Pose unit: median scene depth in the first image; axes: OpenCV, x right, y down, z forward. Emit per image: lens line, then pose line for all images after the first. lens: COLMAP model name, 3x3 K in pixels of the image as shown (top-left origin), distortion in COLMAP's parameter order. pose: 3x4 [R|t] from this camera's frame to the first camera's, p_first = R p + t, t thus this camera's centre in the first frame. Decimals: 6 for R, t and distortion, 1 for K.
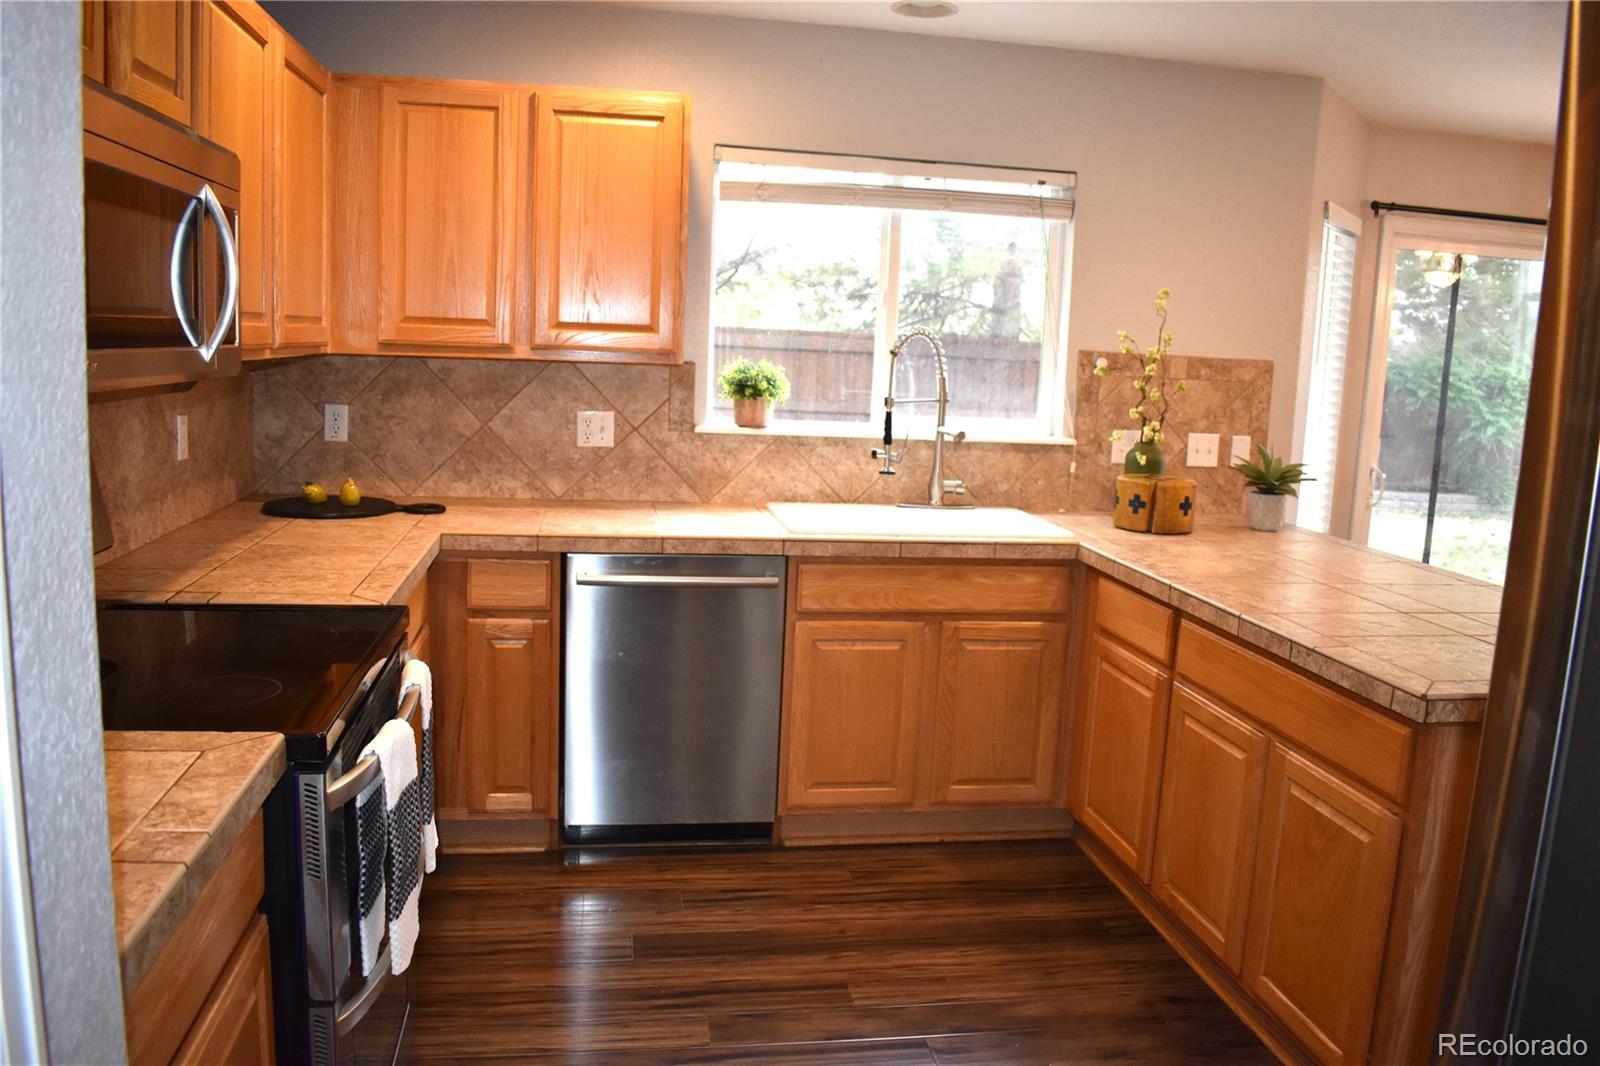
lens RADIAL K [[1227.6, 0, 804.1], [0, 1227.6, 534.0], [0, 0, 1]] dist [-0.096417, 0.016160]
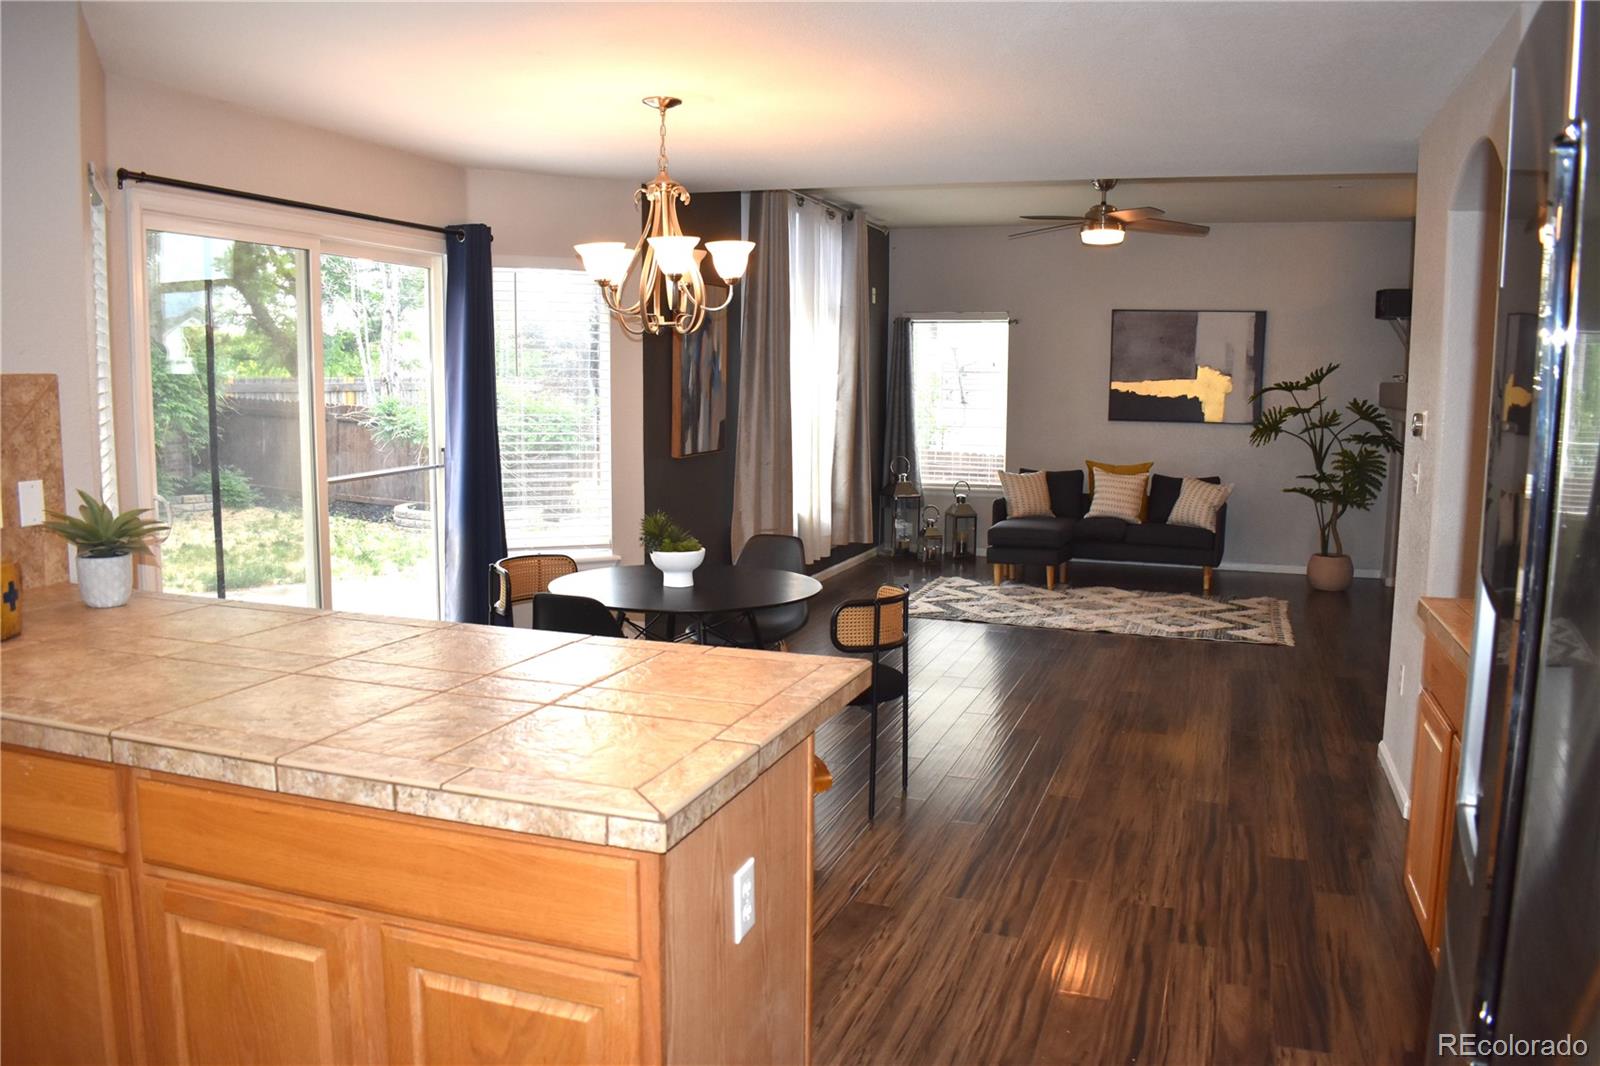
lens RADIAL K [[1227.6, 0, 804.1], [0, 1227.6, 534.0], [0, 0, 1]] dist [-0.096417, 0.016160]
pose [[0.468669, -0.148121, 0.870867, -0.044250], [0.142264, 0.985629, 0.091079, -0.051773], [-0.871843, 0.081207, 0.483007, 0.281257]]
